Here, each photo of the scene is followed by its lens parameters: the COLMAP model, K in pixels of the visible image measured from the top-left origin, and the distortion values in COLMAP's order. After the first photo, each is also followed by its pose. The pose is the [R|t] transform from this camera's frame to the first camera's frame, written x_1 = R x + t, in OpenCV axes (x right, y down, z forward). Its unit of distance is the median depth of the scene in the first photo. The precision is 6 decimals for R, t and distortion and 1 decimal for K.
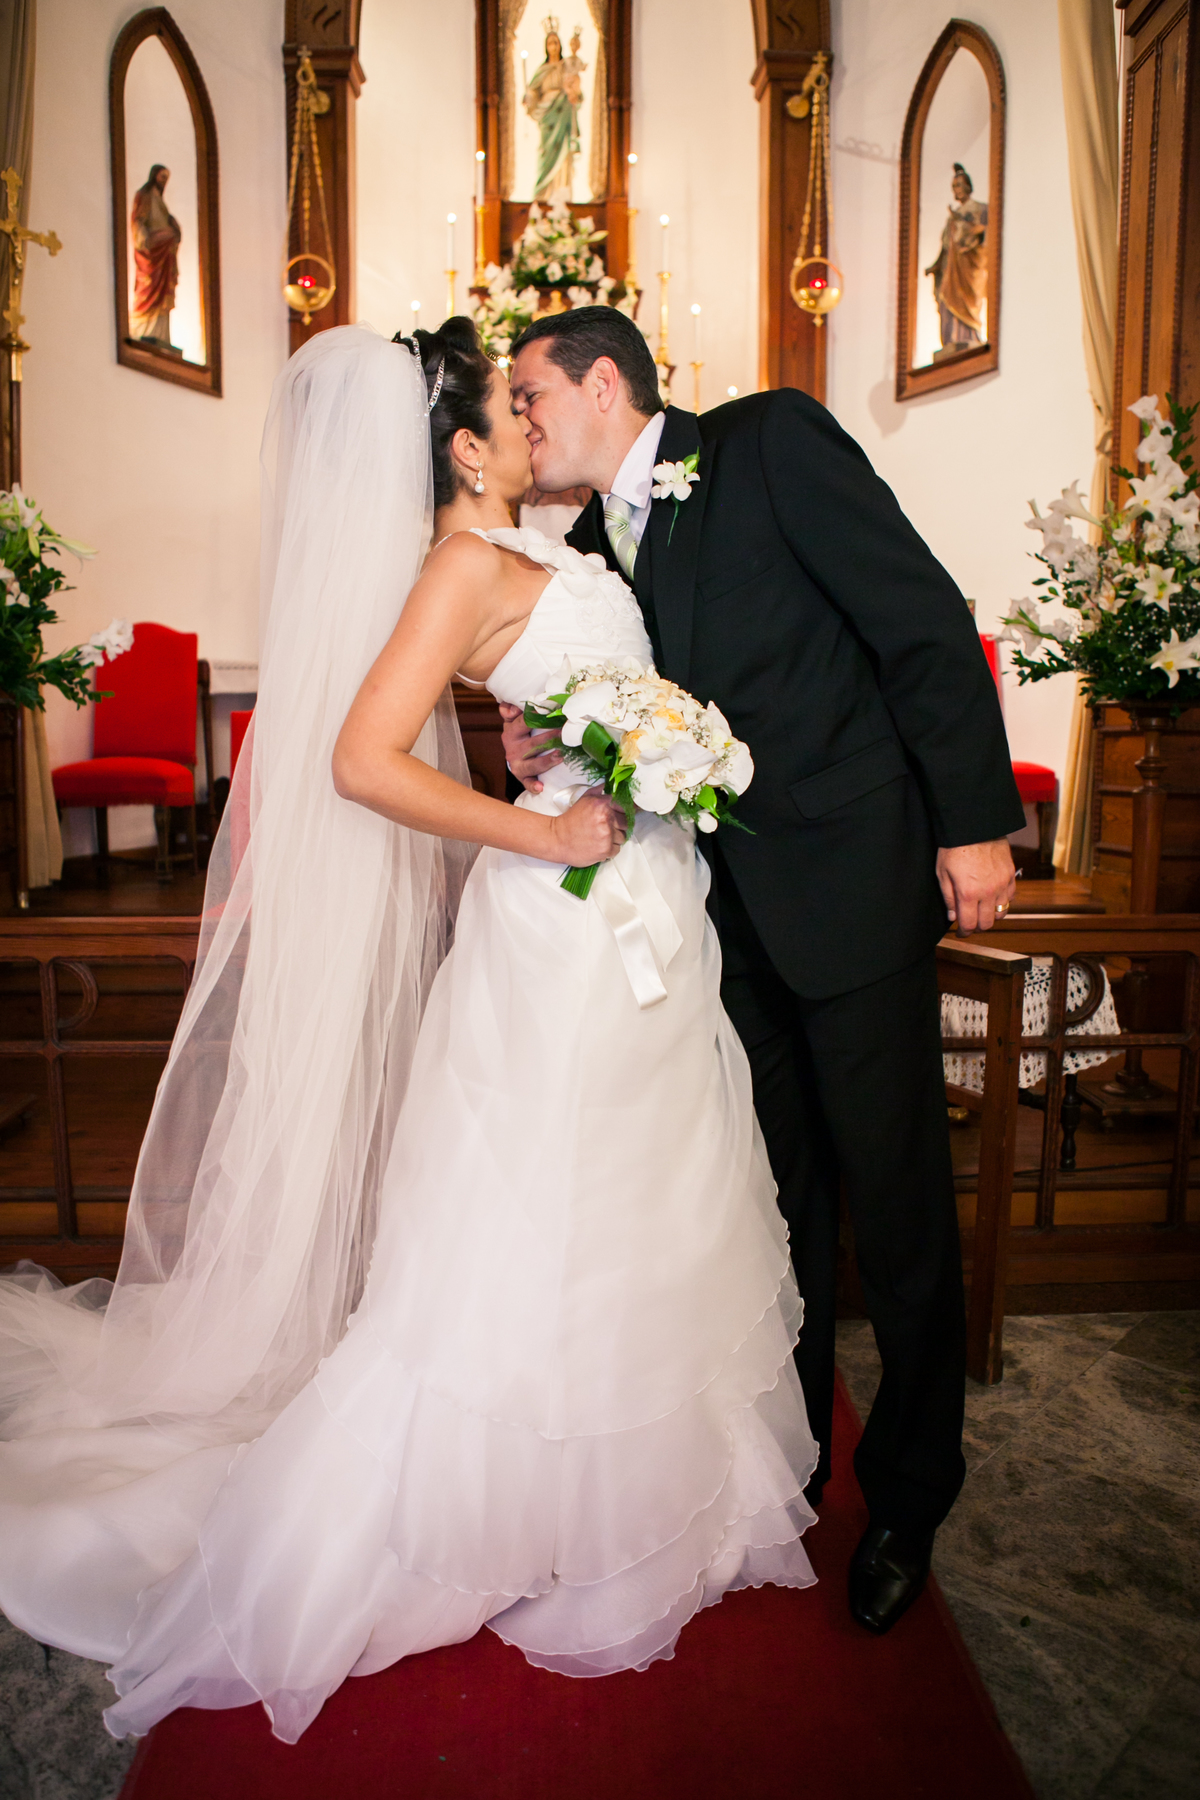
lens RADIAL K [[1302.1, 0, 590.0], [0, 1302.1, 891.6], [0, 0, 1]] dist [-0.074019, 0.051264]
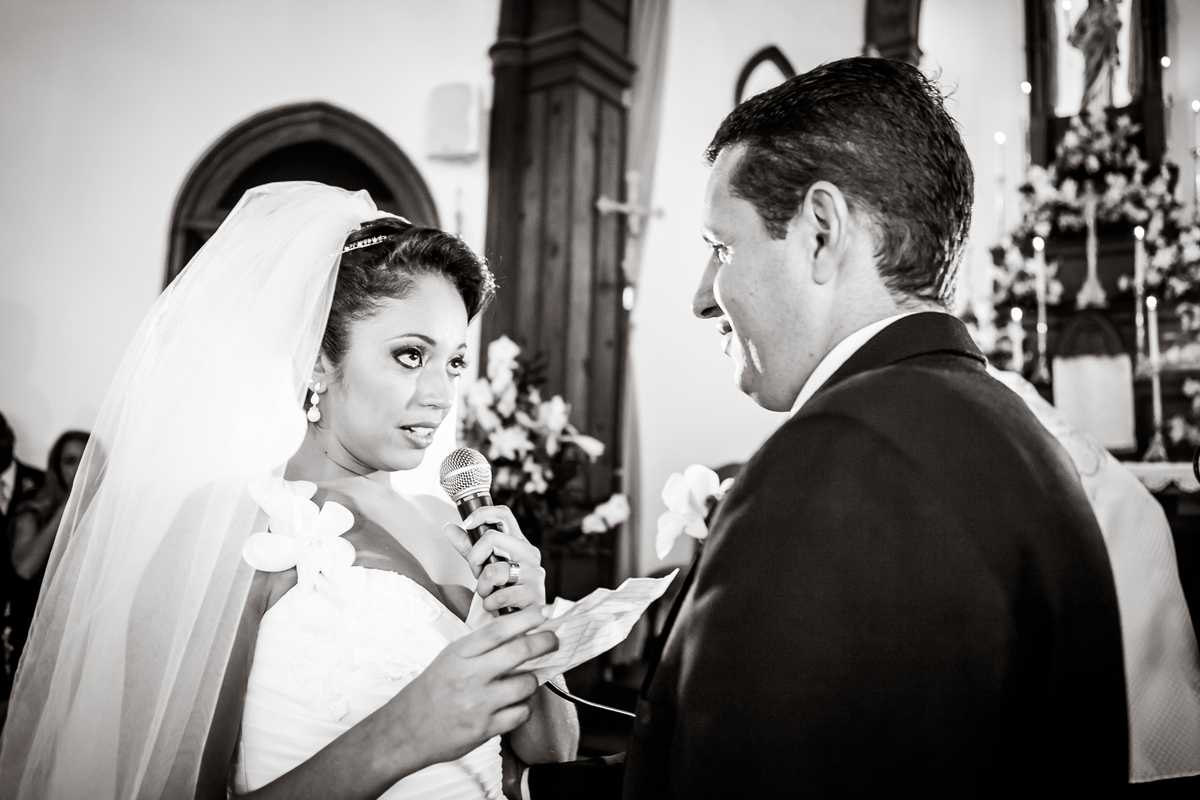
lens RADIAL K [[962.1, 0, 600.0], [0, 962.1, 400.0], [0, 0, 1]] dist [-0.136578, 0.176682]
pose [[0.831043, -0.027468, -0.555530, 0.088166], [-0.094420, 0.977317, -0.189569, -0.064299], [0.548136, 0.209993, 0.809599, 0.088159]]
